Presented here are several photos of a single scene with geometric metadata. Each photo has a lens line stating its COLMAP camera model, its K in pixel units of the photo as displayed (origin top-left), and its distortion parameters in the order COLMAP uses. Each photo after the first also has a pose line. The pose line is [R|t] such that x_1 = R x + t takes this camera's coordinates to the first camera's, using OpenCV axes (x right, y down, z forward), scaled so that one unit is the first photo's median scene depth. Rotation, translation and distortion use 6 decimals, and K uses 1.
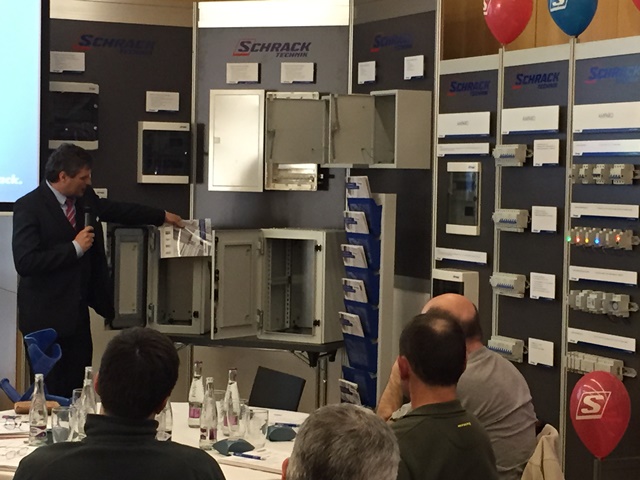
lens RADIAL K [[1481.4, 0, 322.9], [0, 1481.4, 240.9], [0, 0, 1]] dist [0.025545, 0.000000]
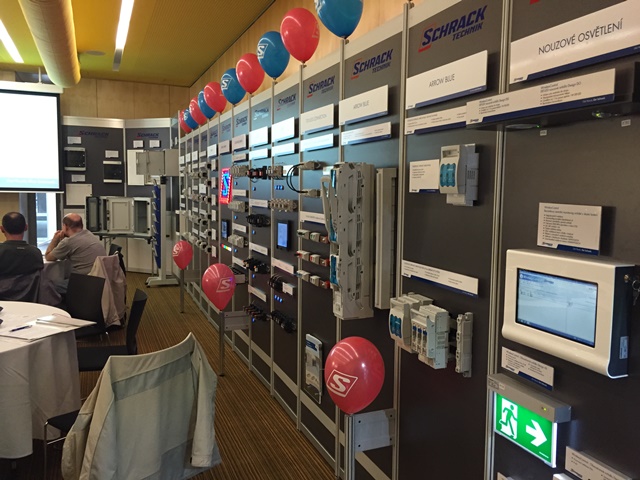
lens RADIAL K [[550.5, 0, 321.0], [0, 550.5, 238.0], [0, 0, 1]] dist [0.063446, -0.058671]
pose [[0.998488, 0.000902, -0.054969, 0.407055], [0.001426, 0.999104, 0.042304, 0.027805], [0.054958, -0.042319, 0.997591, -0.078179]]
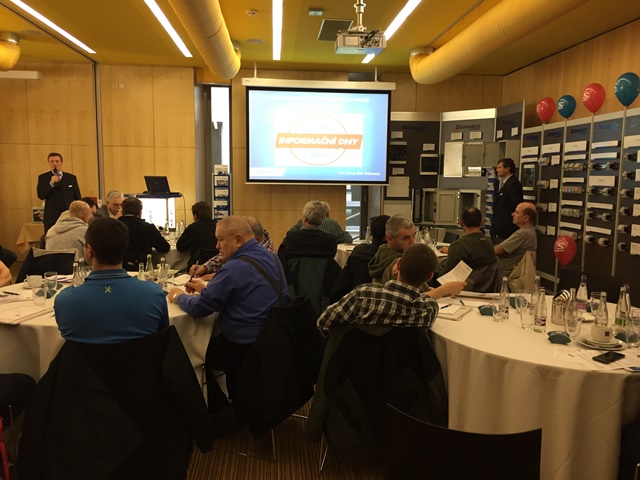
lens RADIAL K [[550.5, 0, 318.1], [0, 550.5, 242.8], [0, 0, 1]] dist [0.063446, -0.058671]
pose [[0.935346, 0.032254, -0.352261, 0.091509], [-0.006803, 0.997290, 0.073253, 0.020072], [0.353669, -0.066120, 0.933031, -0.144018]]
